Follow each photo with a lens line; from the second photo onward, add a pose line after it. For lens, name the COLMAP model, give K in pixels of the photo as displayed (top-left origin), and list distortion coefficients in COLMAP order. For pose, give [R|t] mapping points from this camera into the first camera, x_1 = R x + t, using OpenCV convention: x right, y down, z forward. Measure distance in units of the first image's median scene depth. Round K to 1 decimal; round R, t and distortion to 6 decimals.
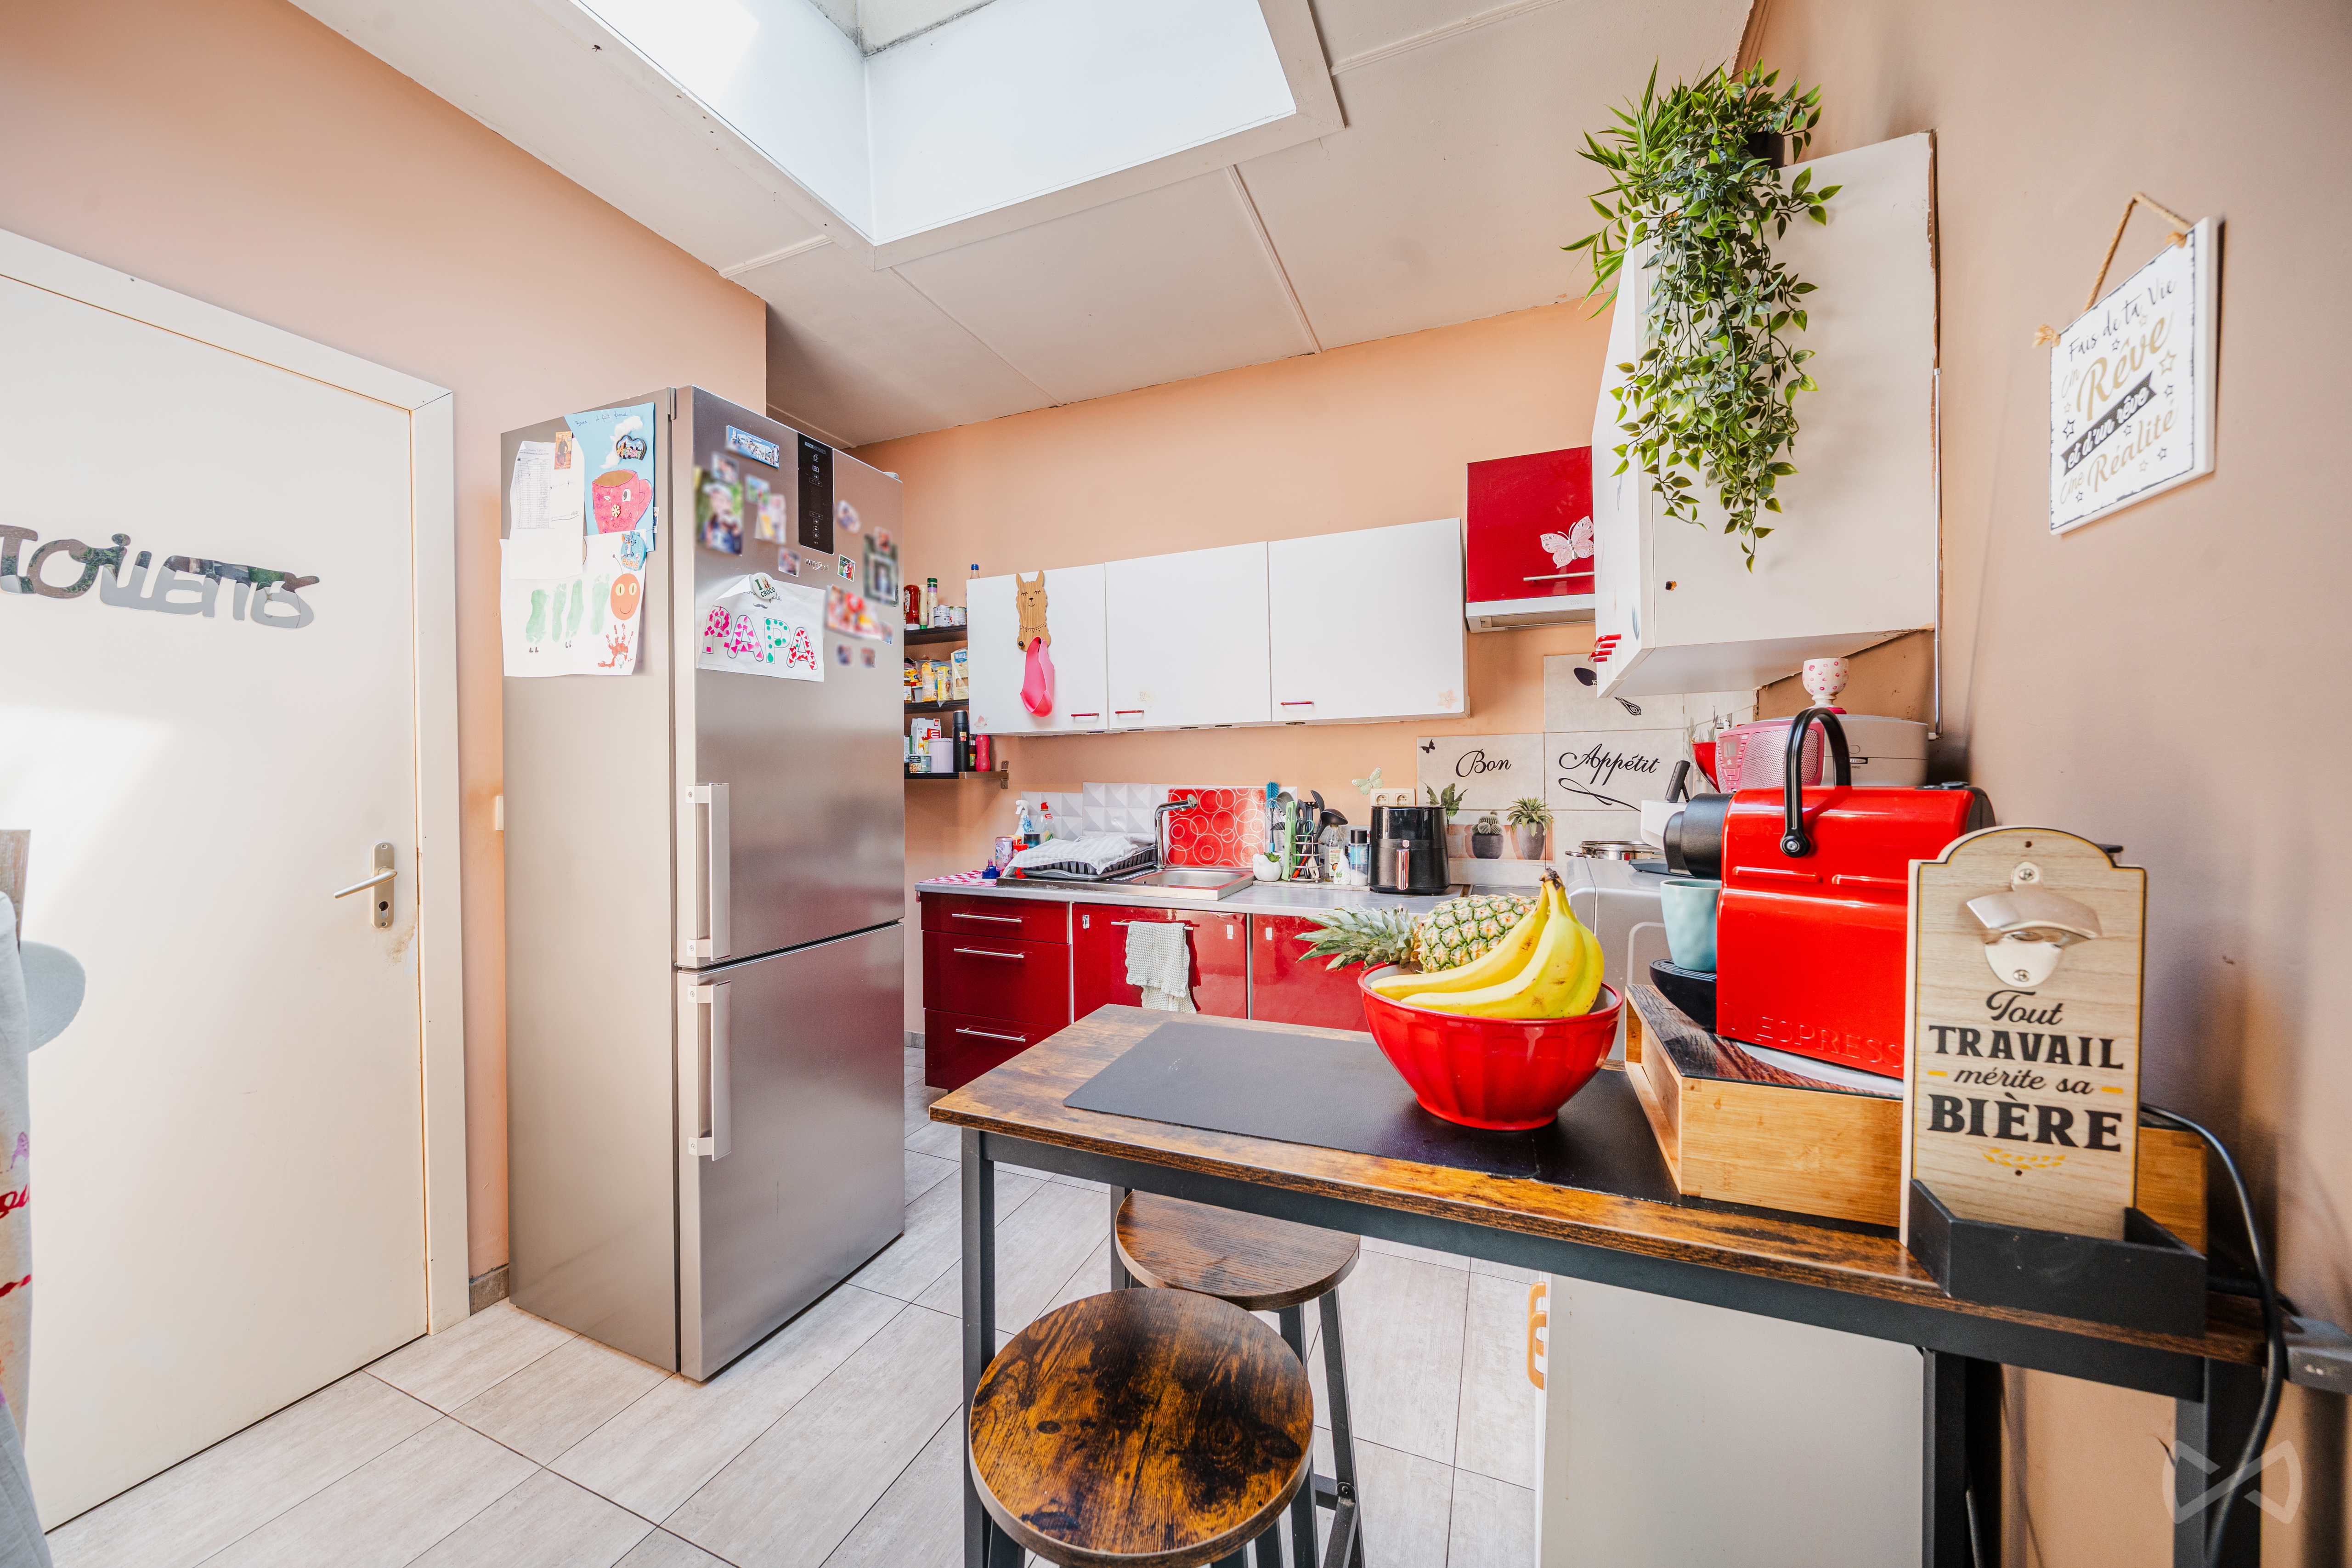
lens RADIAL K [[797.5, 0, 1188.1], [0, 797.5, 780.3], [0, 0, 1]] dist [-0.004736, -0.000667]
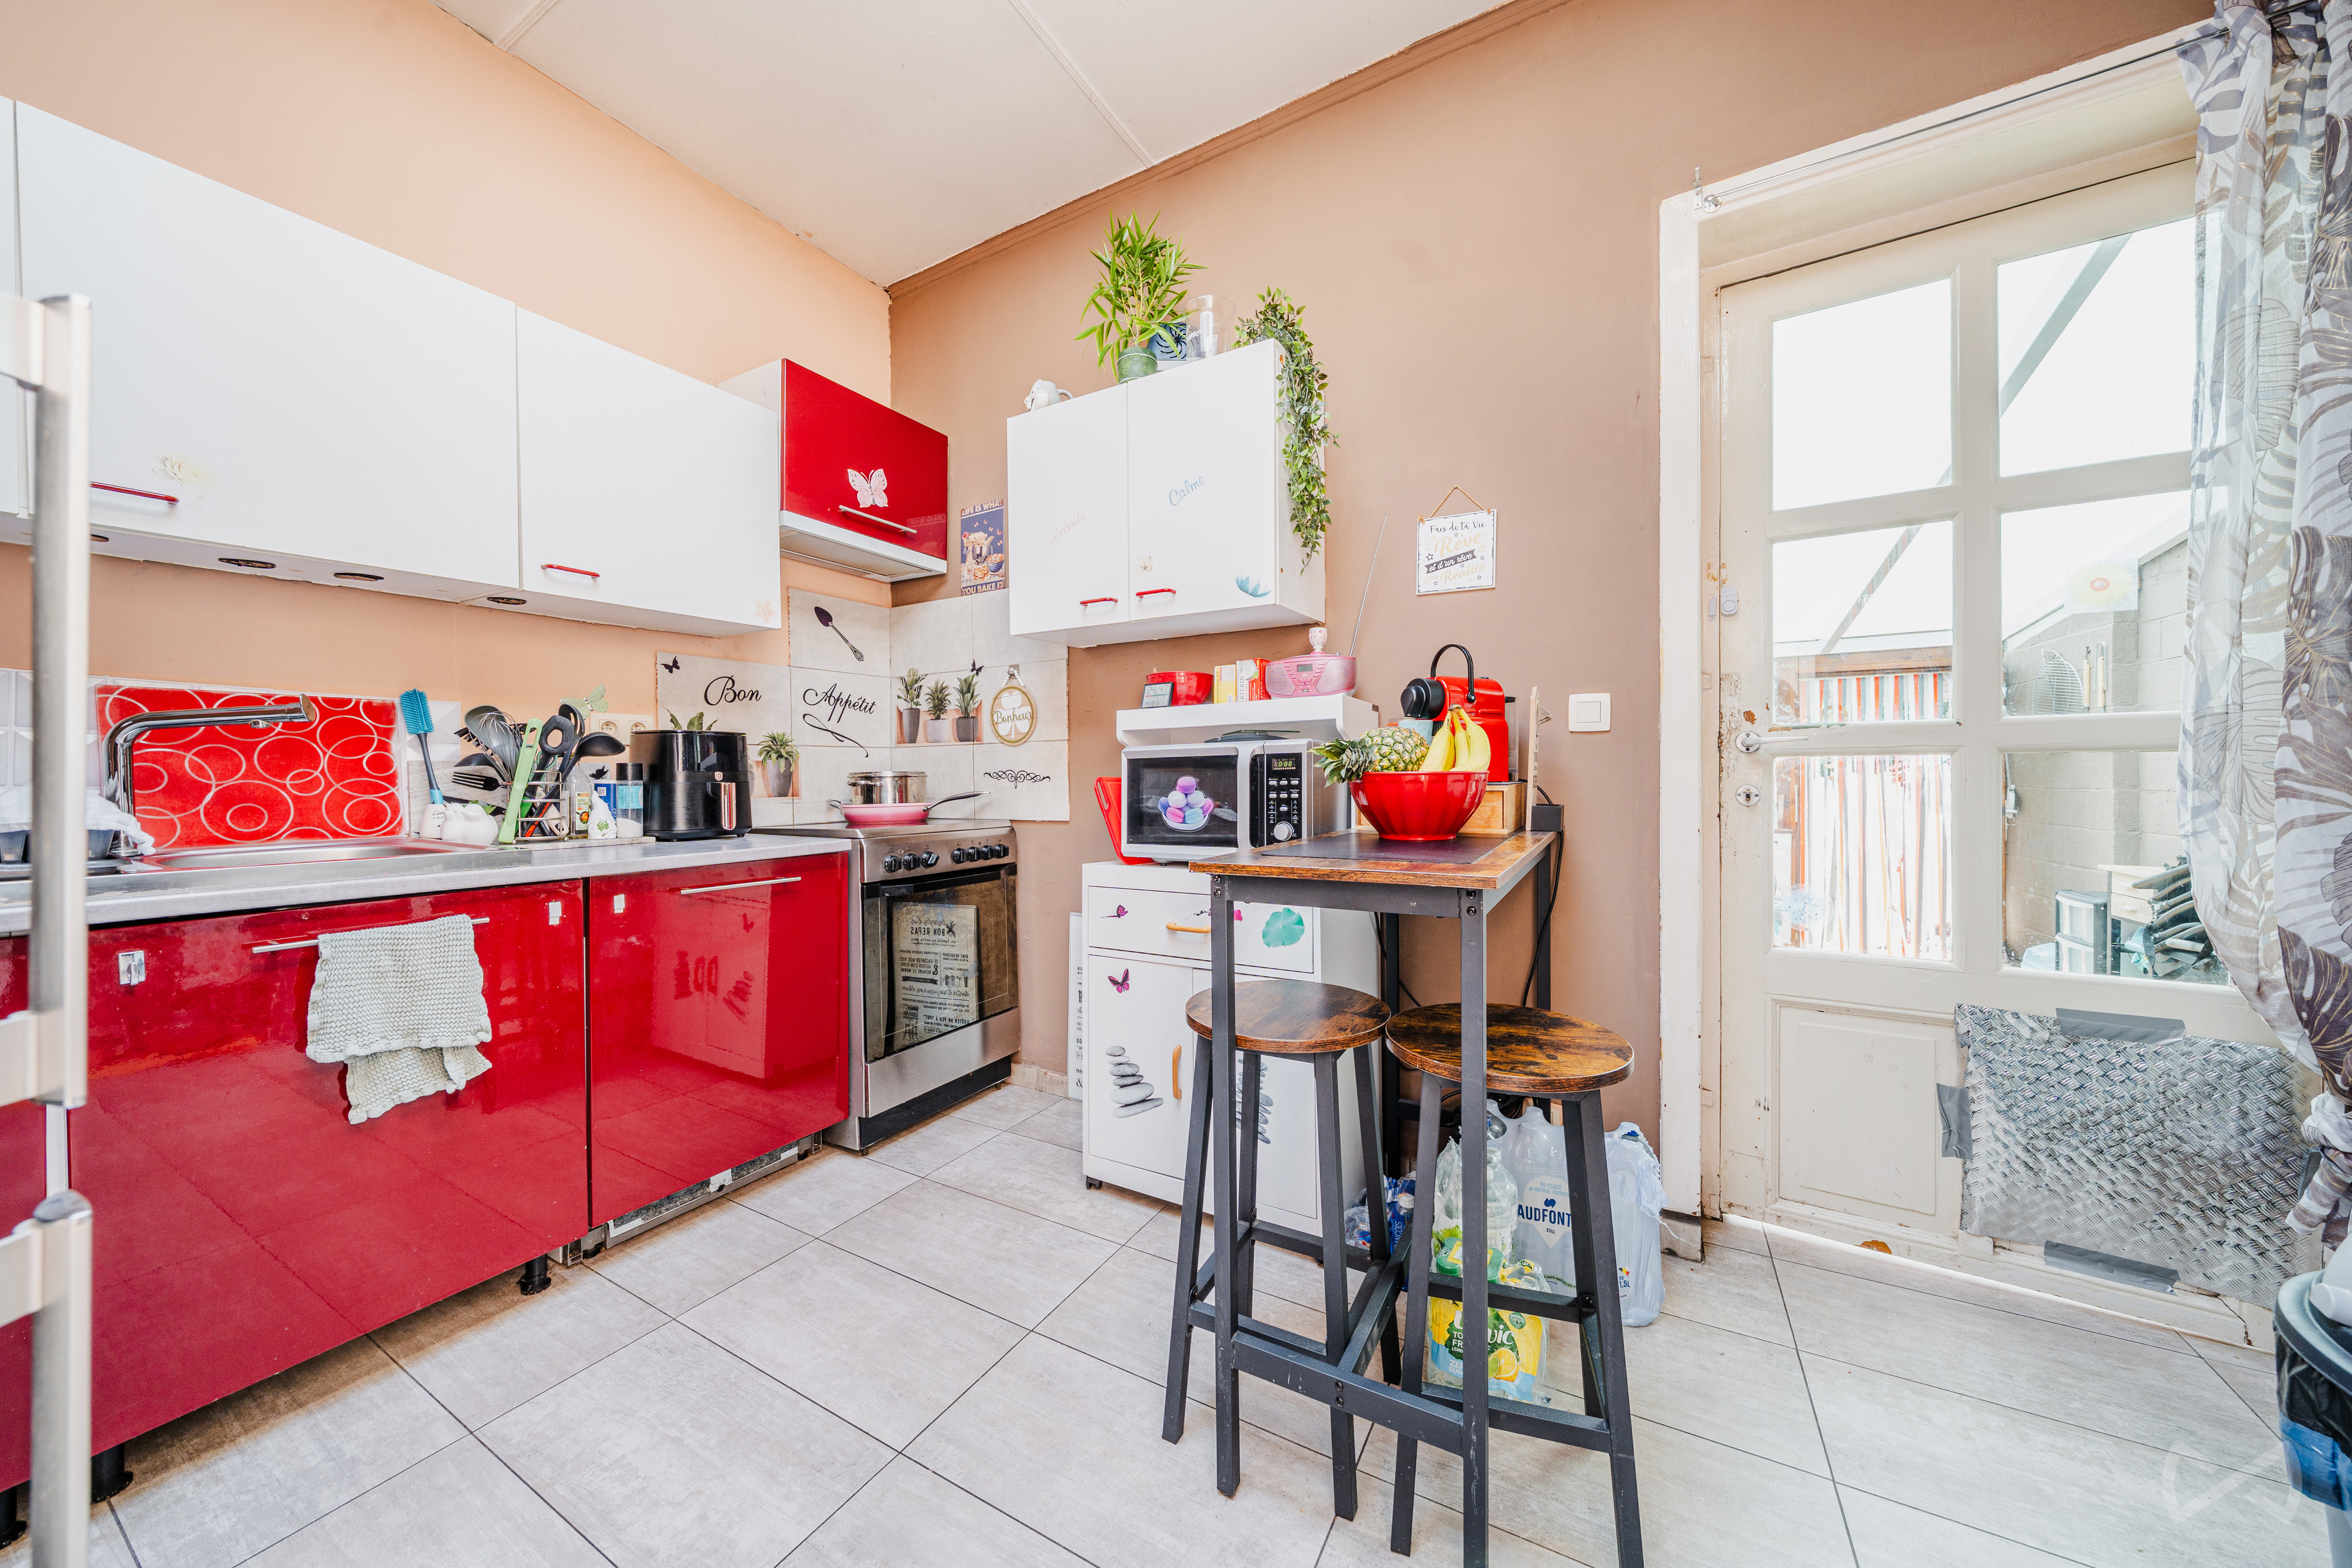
lens RADIAL K [[797.5, 0, 1183.3], [0, 797.5, 778.7], [0, 0, 1]] dist [-0.004736, -0.000667]
pose [[0.130494, -0.000931, 0.991449, -0.463435], [0.009189, 0.999958, -0.000271, 0.083871], [-0.991407, 0.009145, 0.130497, 0.402870]]
